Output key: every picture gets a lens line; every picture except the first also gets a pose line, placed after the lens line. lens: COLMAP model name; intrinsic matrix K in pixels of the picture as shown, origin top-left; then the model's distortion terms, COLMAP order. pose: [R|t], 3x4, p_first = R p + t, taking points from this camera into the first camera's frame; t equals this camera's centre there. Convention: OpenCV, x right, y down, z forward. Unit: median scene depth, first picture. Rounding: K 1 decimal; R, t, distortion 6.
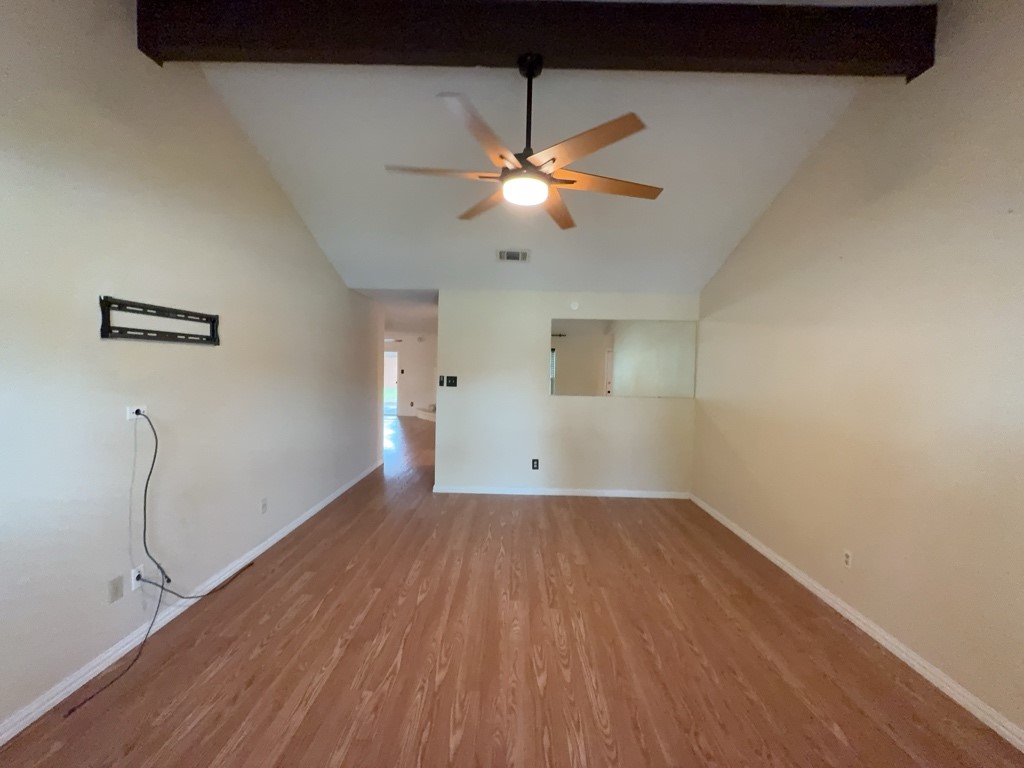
lens RADIAL K [[407.9, 0, 516.1], [0, 407.9, 385.2], [0, 0, 1]] dist [0.000543, 0.000262]
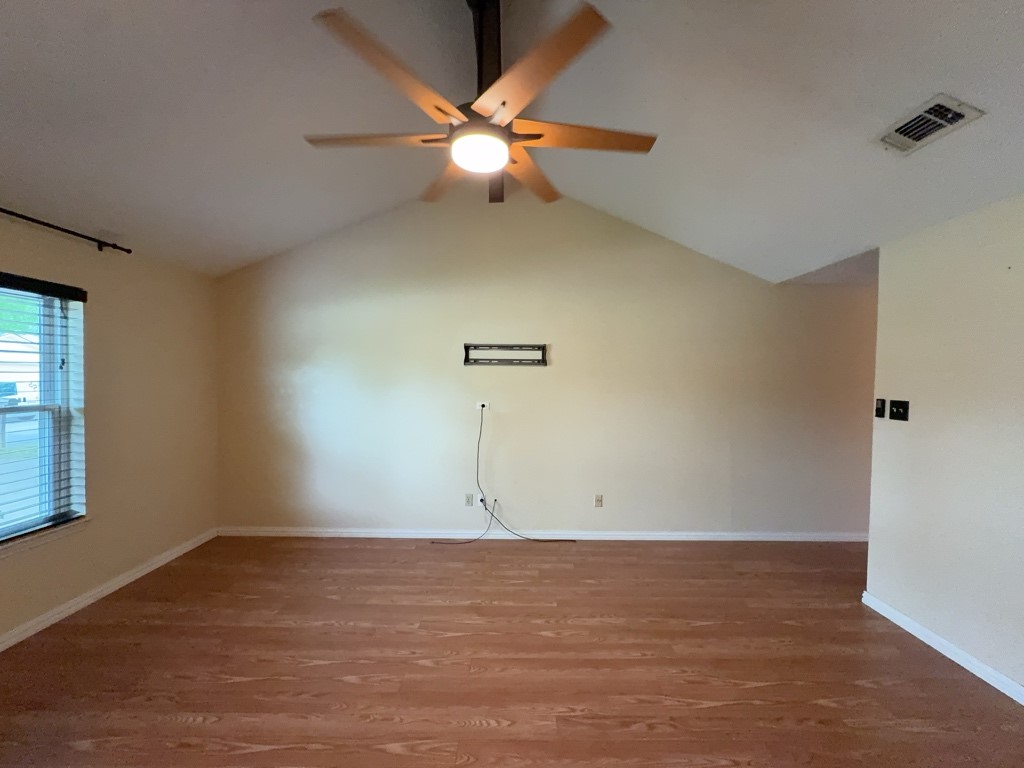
lens RADIAL K [[407.9, 0, 511.3], [0, 407.9, 384.0], [0, 0, 1]] dist [0.000543, 0.000262]
pose [[0.000151, -0.006065, -0.999982, 0.730732], [-0.058258, 0.998283, -0.006064, -0.021254], [0.998302, 0.058258, -0.000202, 0.970109]]
